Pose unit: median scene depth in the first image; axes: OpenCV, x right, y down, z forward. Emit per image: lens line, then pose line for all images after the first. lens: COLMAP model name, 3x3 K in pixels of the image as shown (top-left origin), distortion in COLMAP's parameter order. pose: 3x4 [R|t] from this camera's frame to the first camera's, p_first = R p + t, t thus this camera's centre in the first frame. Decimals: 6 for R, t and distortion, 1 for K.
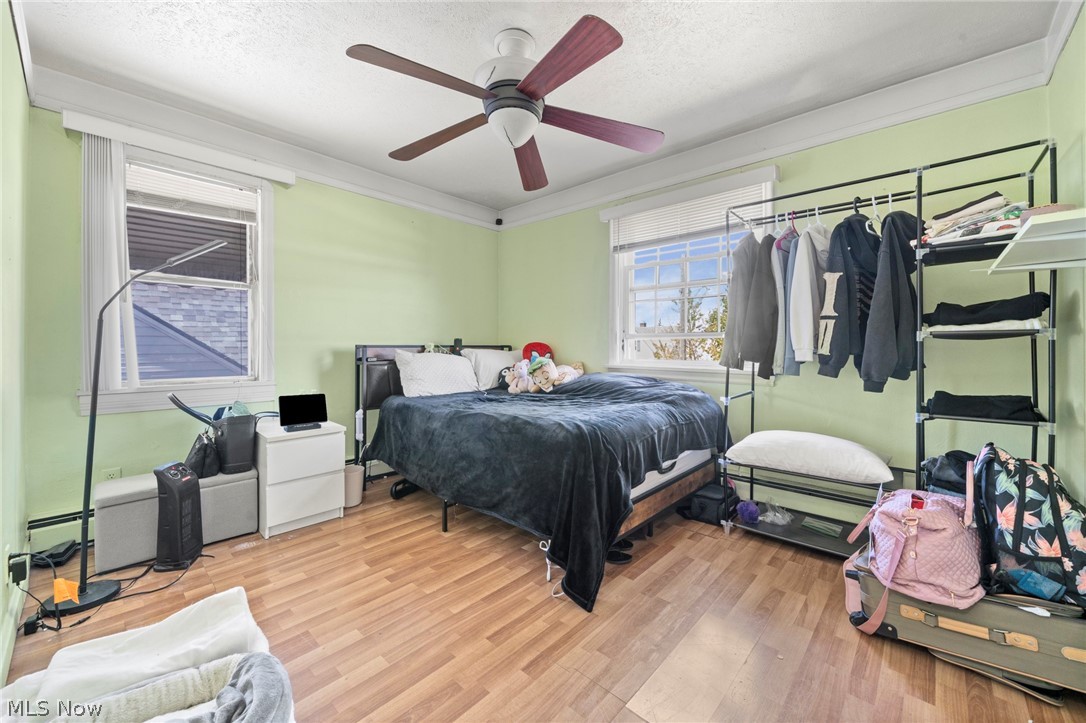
lens RADIAL K [[418.9, 0, 544.0], [0, 418.9, 355.6], [0, 0, 1]] dist [-0.000906, -0.000202]
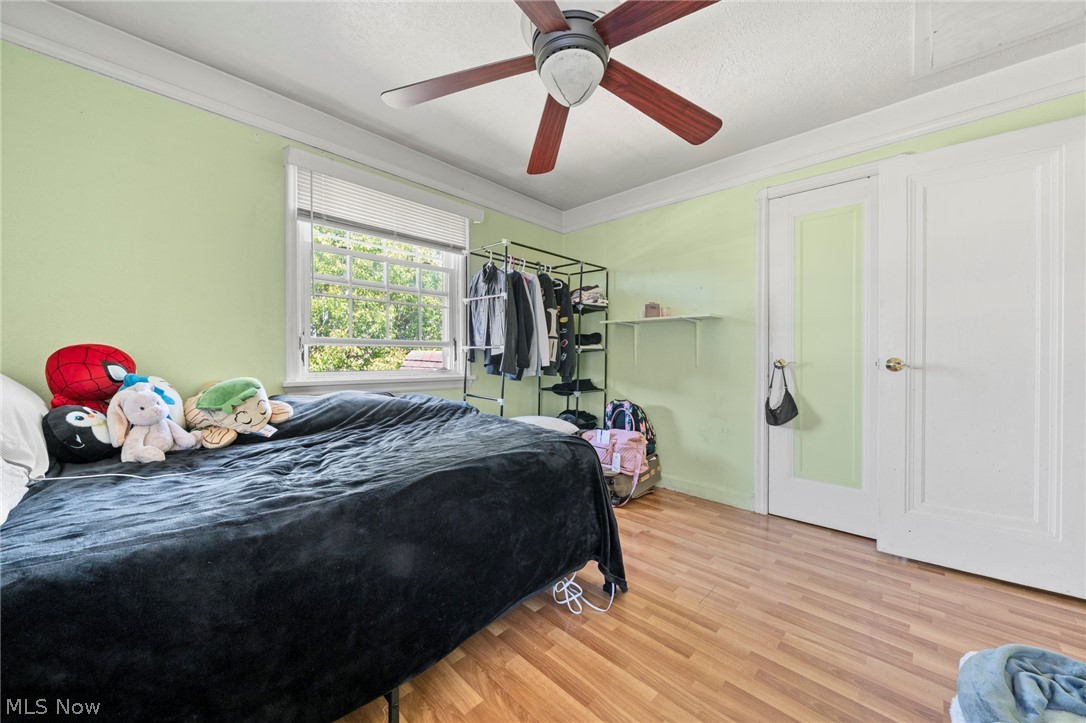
lens RADIAL K [[402.8, 0, 543.0], [0, 402.8, 361.5], [0, 0, 1]] dist [-0.000103, 0.000004]
pose [[0.025236, -0.010354, 0.999628, -0.930174], [0.017957, 0.999790, 0.009903, -0.019645], [-0.999520, 0.017700, 0.025417, 1.133365]]
